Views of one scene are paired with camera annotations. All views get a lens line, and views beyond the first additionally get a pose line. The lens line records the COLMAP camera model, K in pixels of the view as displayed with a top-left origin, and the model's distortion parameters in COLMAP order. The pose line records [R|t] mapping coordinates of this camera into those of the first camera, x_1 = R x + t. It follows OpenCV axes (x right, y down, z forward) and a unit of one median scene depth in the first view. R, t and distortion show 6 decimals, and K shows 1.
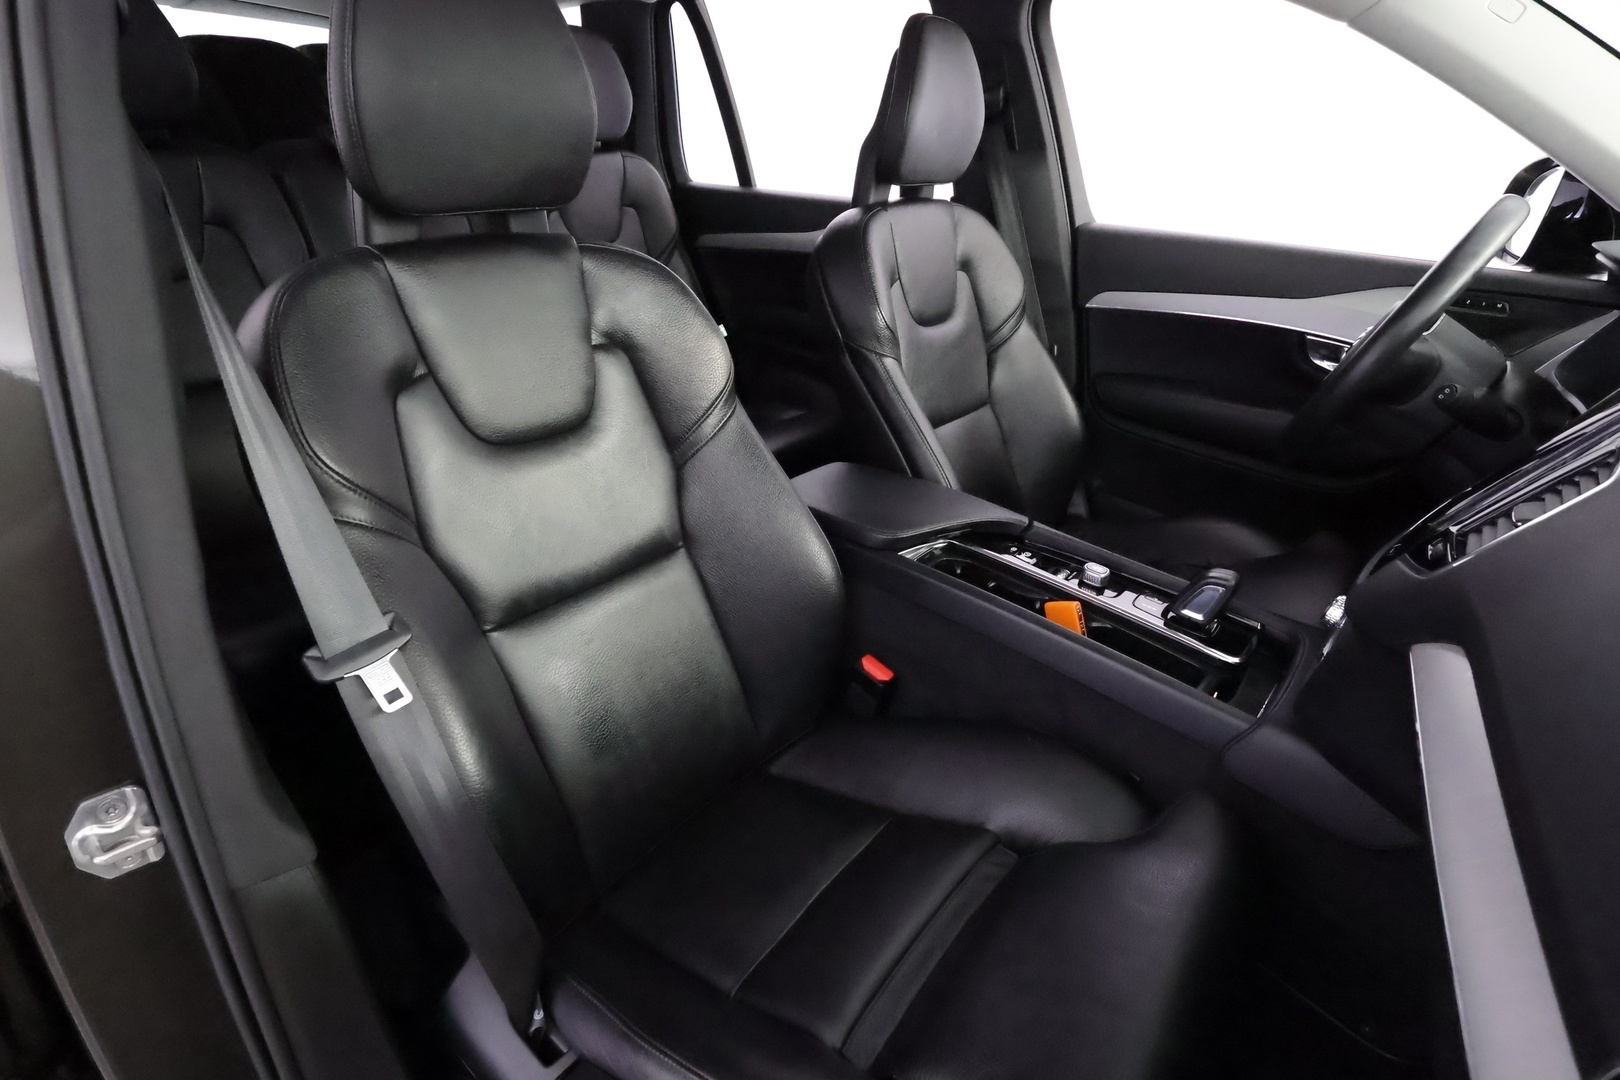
lens RADIAL K [[872.0, 0, 810.0], [0, 872.0, 540.0], [0, 0, 1]] dist [0.001466, 0.000024]
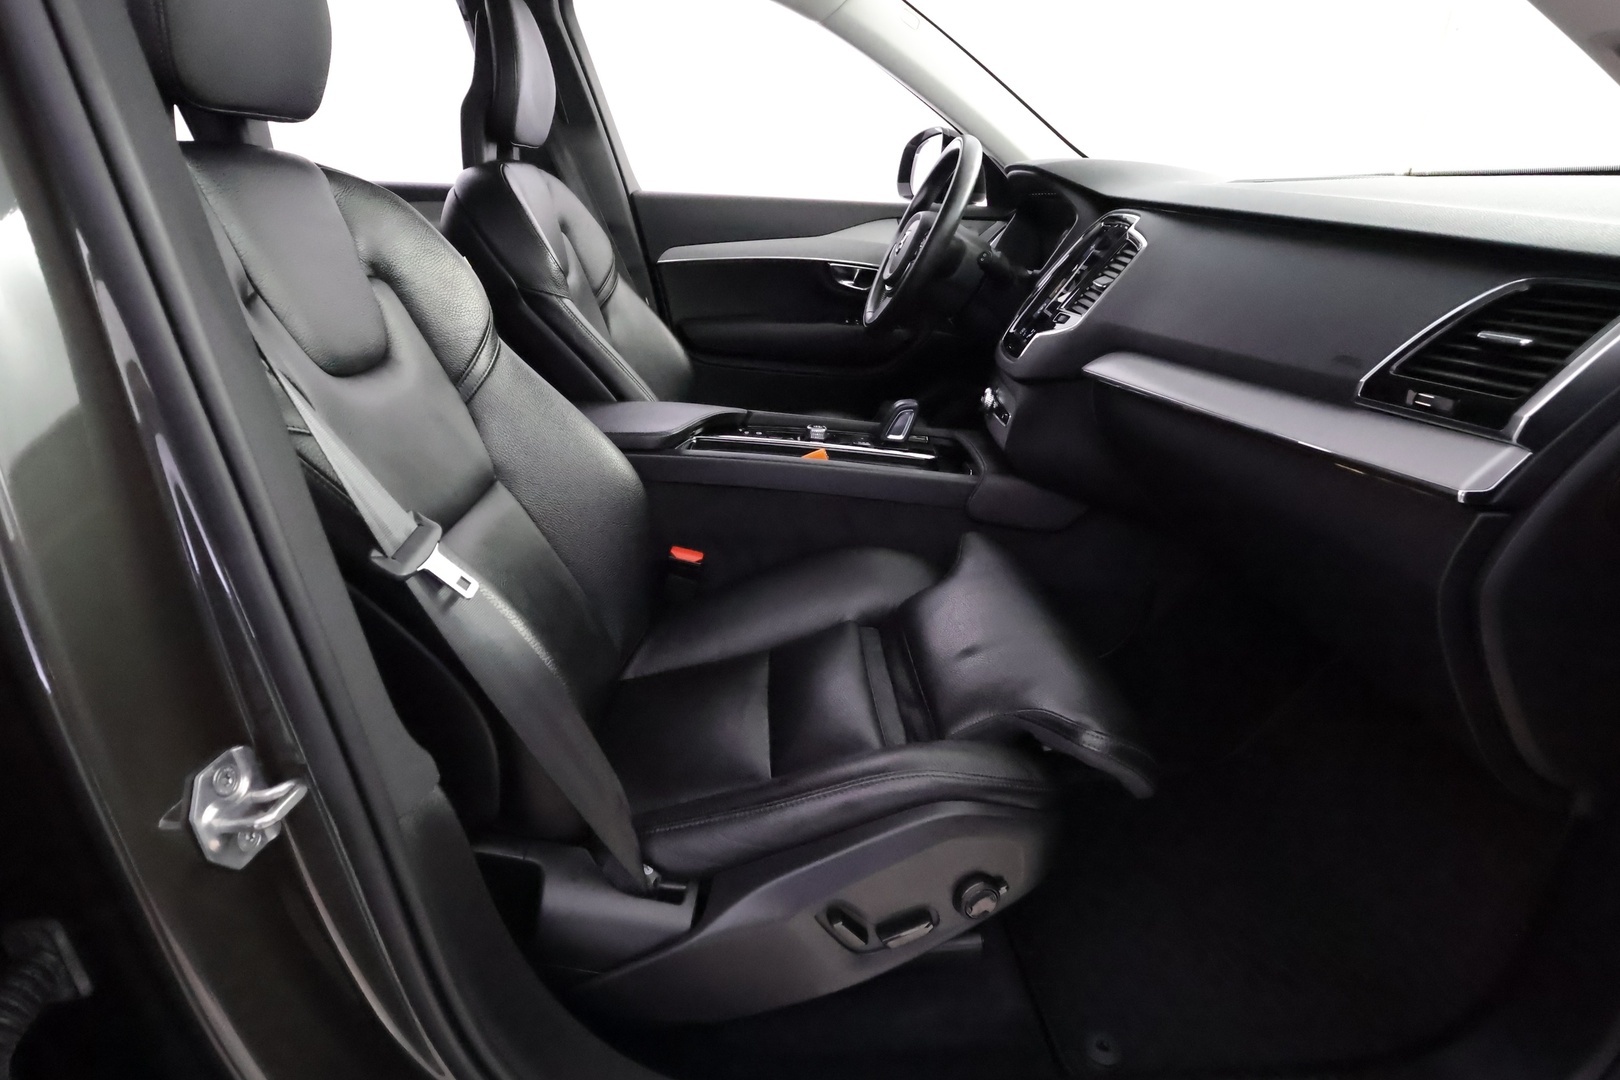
lens RADIAL K [[879.5, 0, 814.7], [0, 879.5, 552.5], [0, 0, 1]] dist [-0.003844, 0.001235]
pose [[0.755885, -0.266611, 0.597960, -0.465416], [0.288577, 0.955497, 0.061233, 0.123015], [-0.587674, 0.126273, 0.799183, 0.009175]]
